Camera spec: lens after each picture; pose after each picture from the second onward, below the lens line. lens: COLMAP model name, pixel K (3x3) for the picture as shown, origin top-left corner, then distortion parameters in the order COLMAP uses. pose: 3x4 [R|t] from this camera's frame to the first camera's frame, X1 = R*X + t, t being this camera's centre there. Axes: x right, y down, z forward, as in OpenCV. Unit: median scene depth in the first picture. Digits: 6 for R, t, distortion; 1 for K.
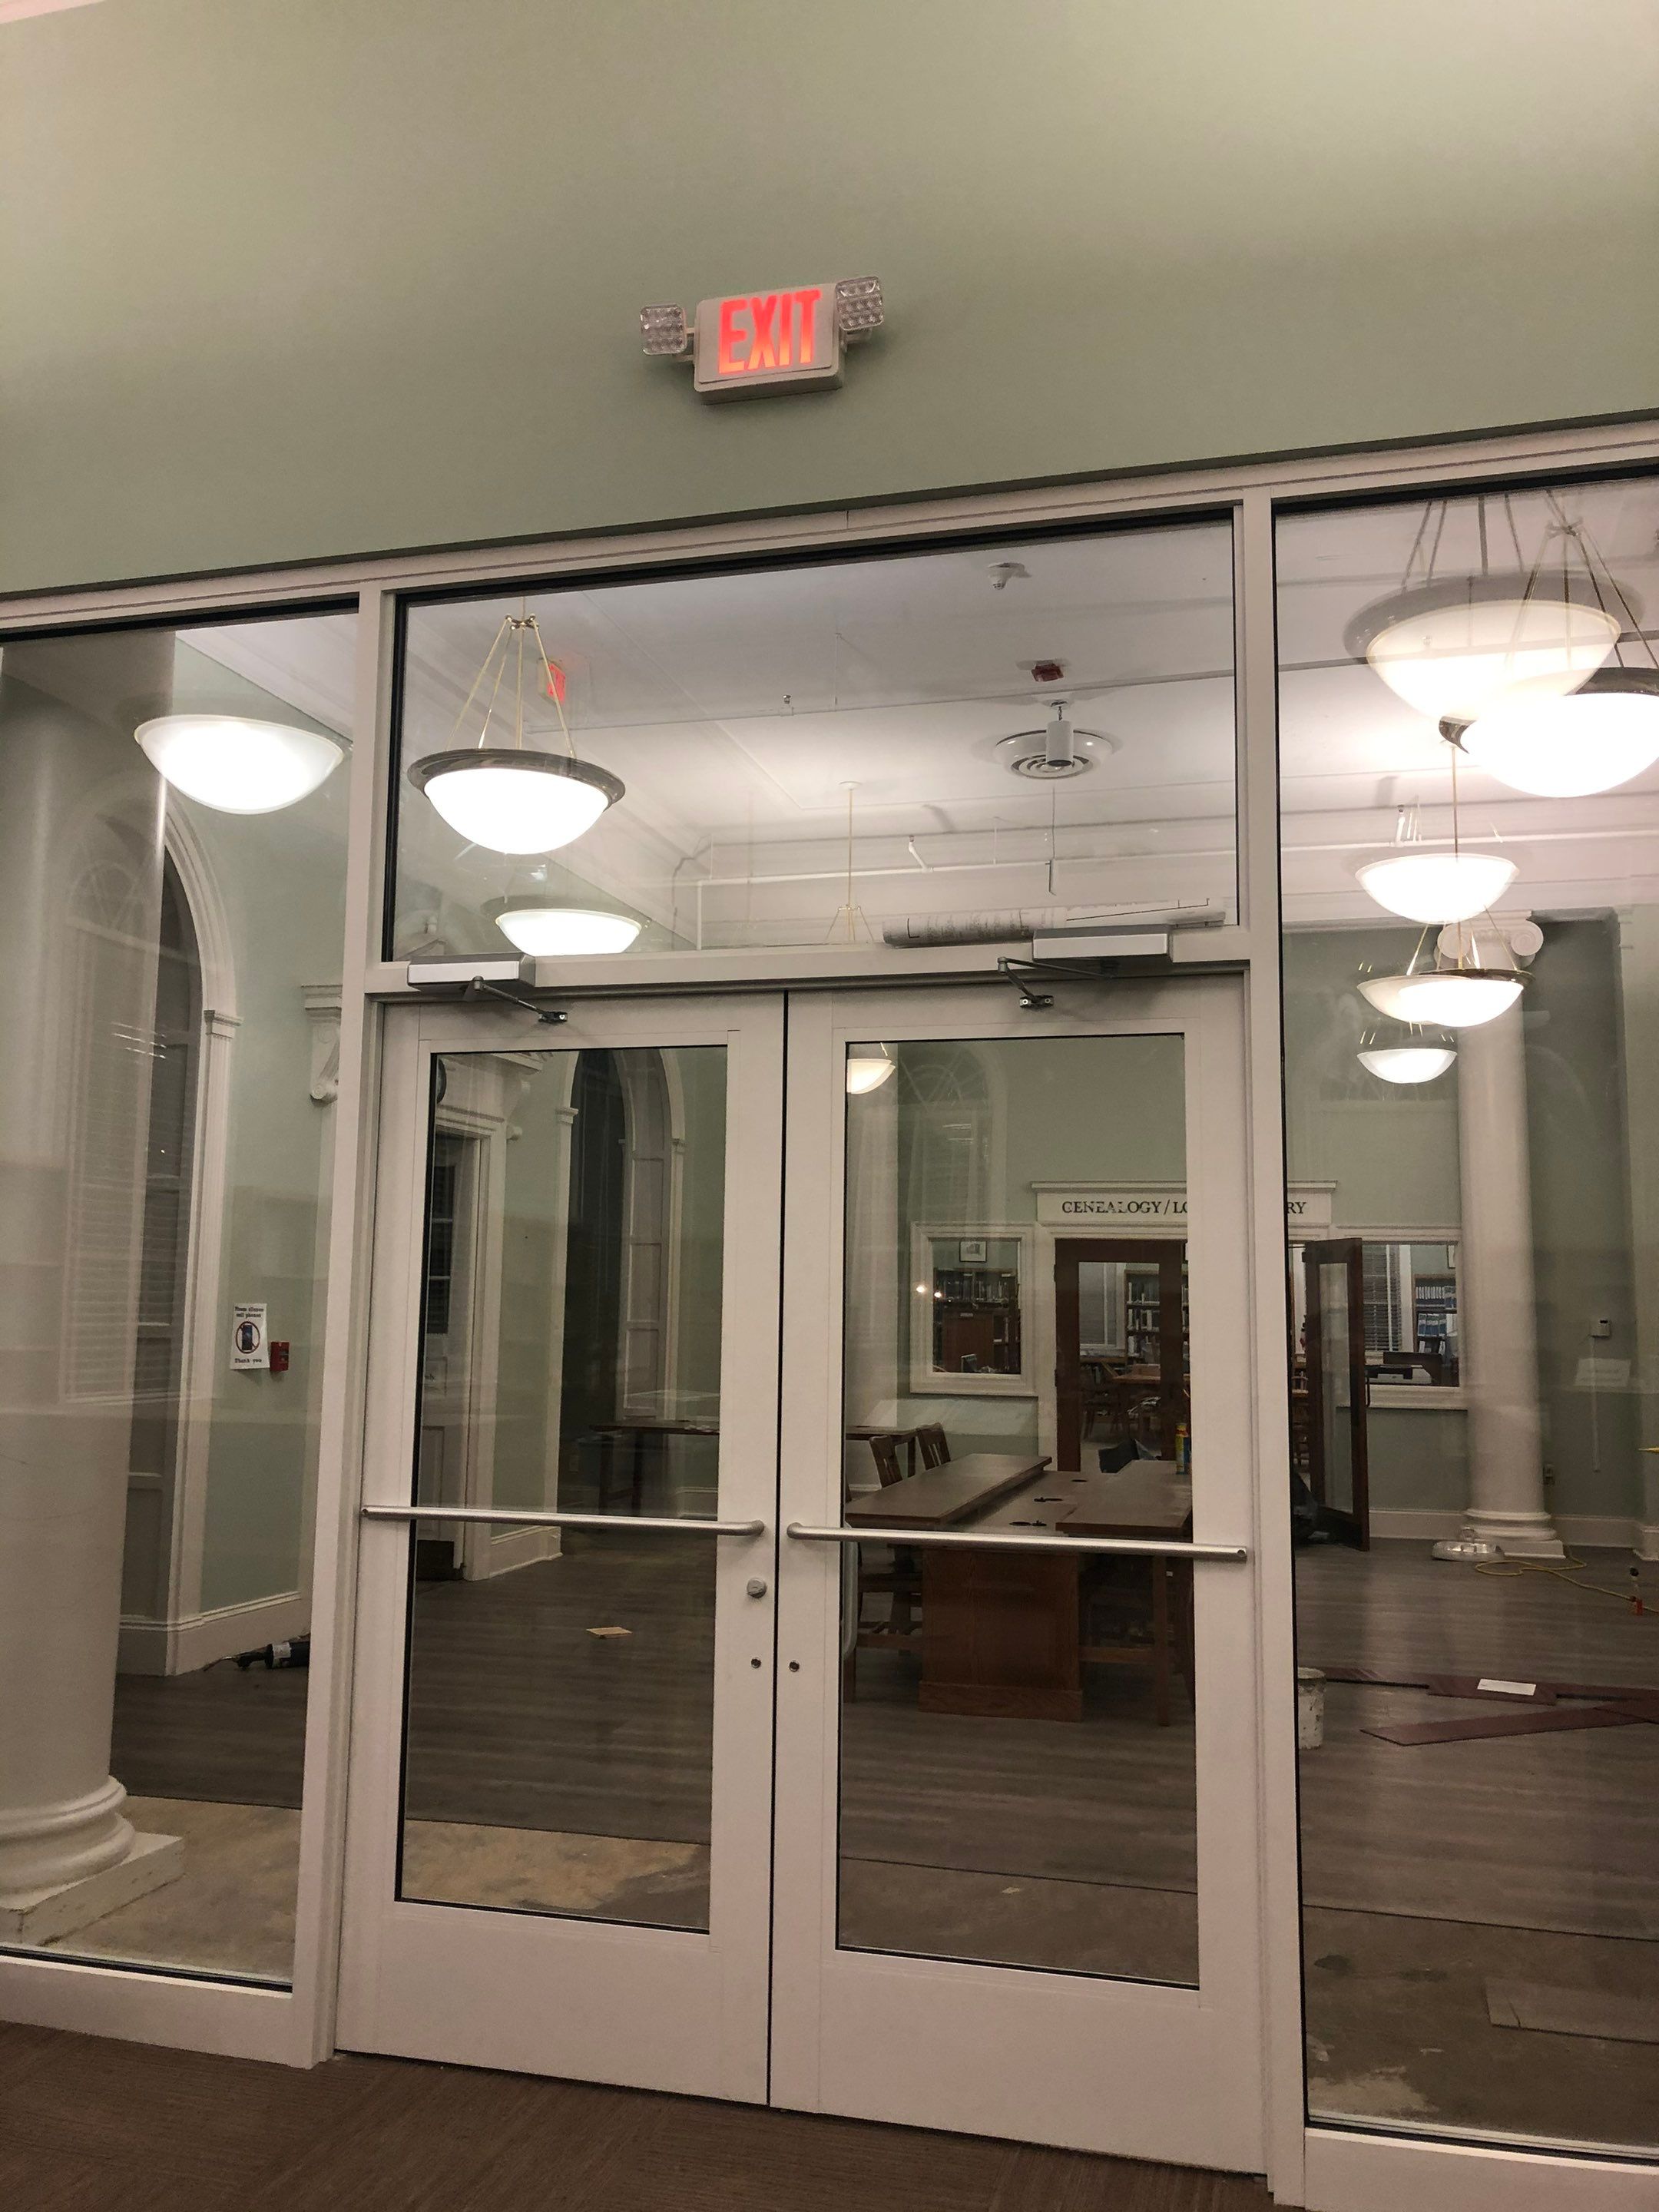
lens RADIAL K [[1796.3, 0, 826.6], [0, 1796.3, 1105.2], [0, 0, 1]] dist [0.039510, -0.051111]
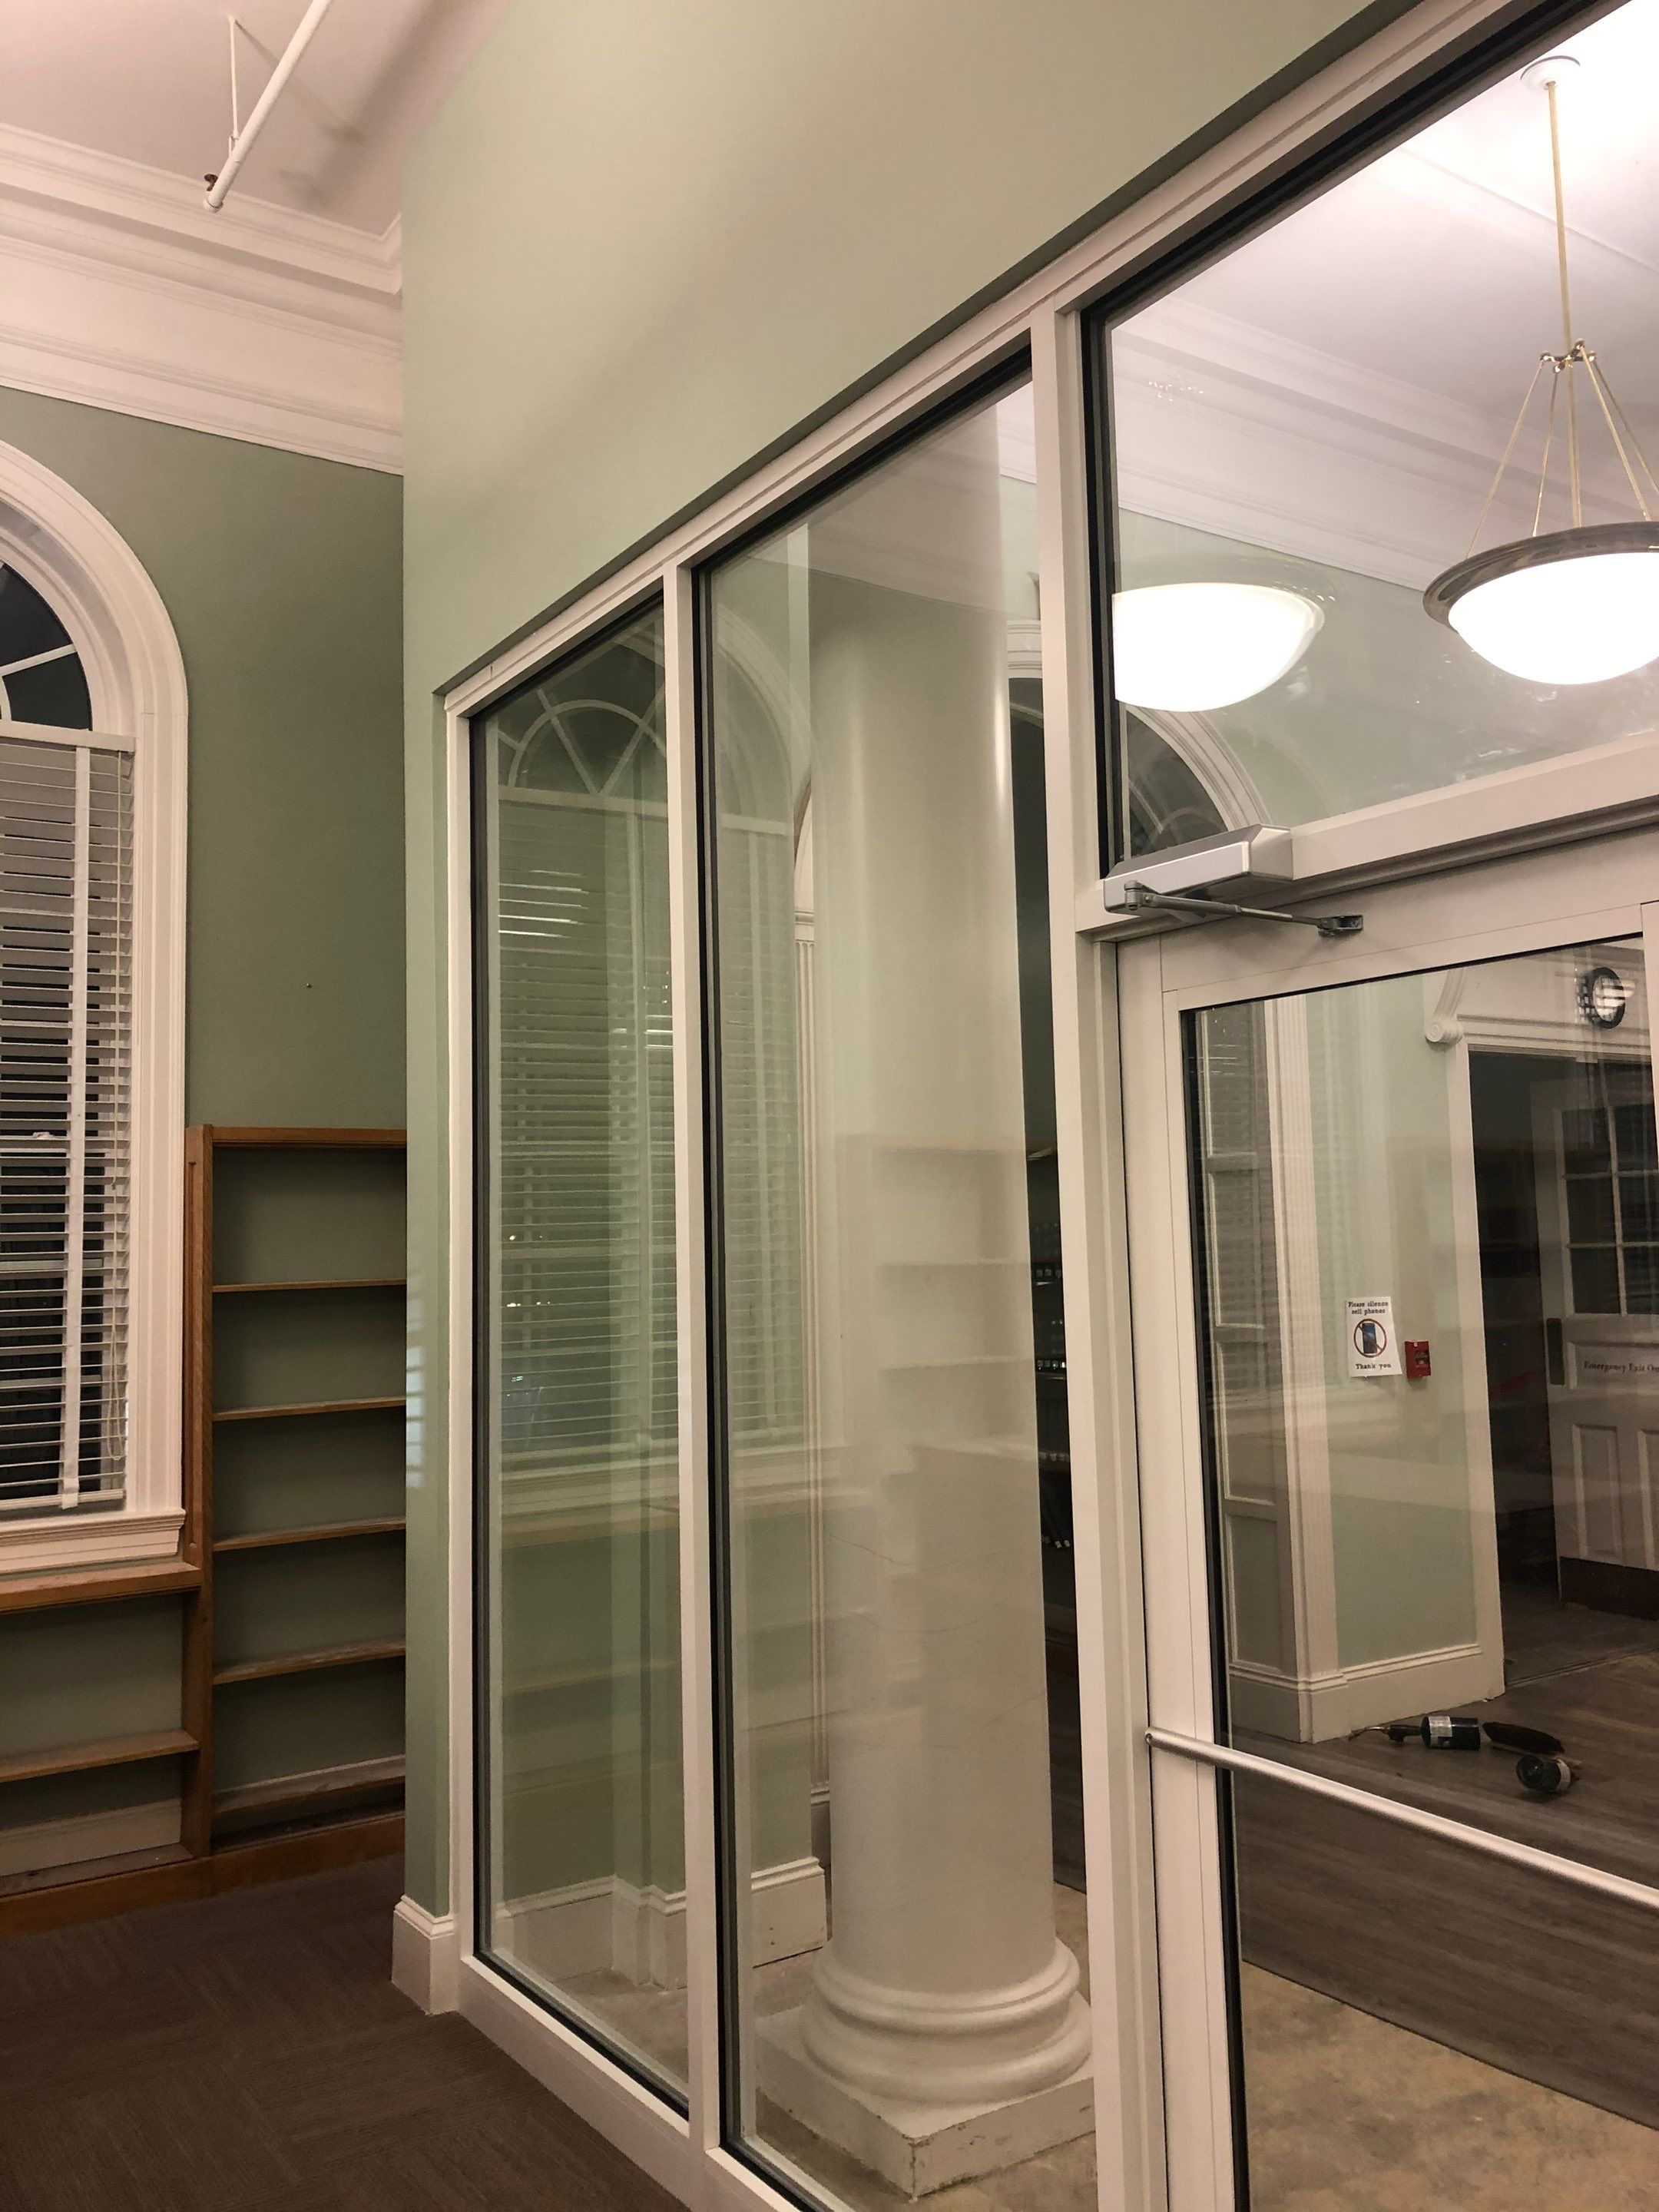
lens RADIAL K [[1796.3, 0, 819.5], [0, 1796.3, 1089.2], [0, 0, 1]] dist [0.039510, -0.051111]
pose [[0.749703, -0.090209, -0.655597, 0.080767], [0.109941, 0.993877, -0.011034, -0.007654], [0.652578, -0.063805, 0.755030, 0.382466]]
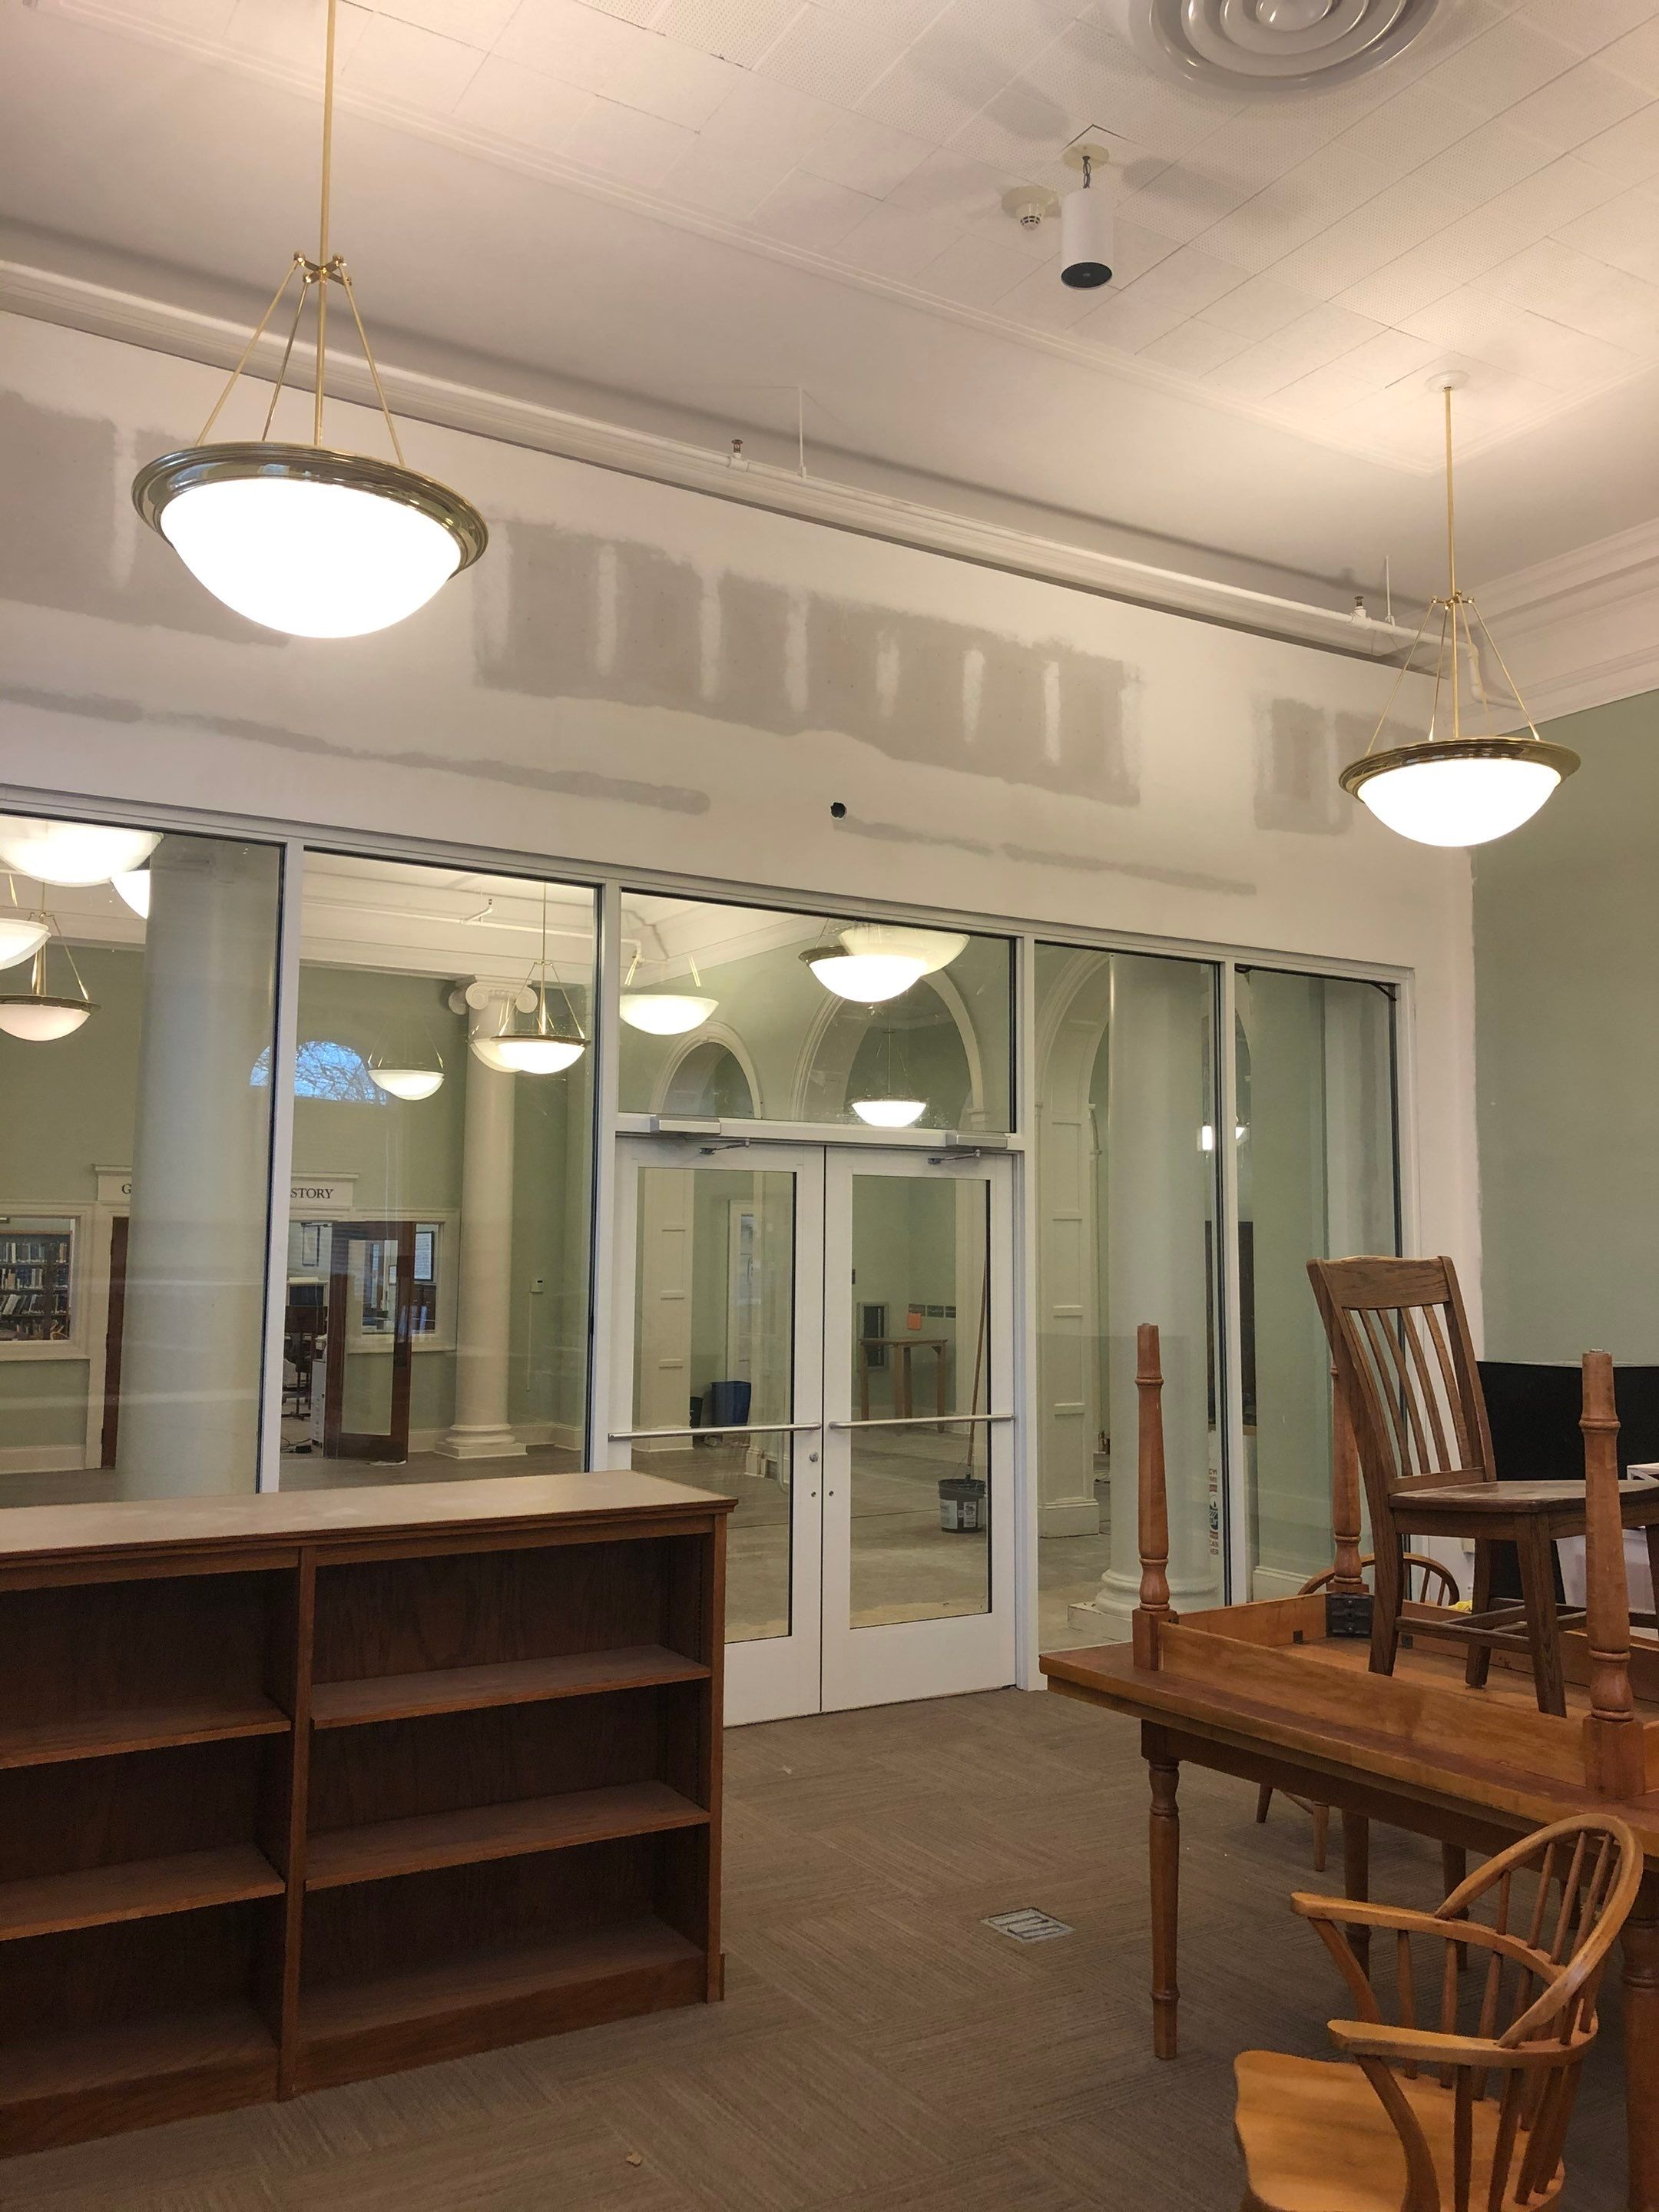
lens RADIAL K [[1796.3, 0, 844.5], [0, 1796.3, 1084.7], [0, 0, 1]] dist [0.039510, -0.051111]
pose [[0.681266, 0.064704, 0.729170, -1.151489], [-0.081611, 0.996590, -0.012184, -0.087567], [-0.727472, -0.051208, 0.684224, -0.263570]]
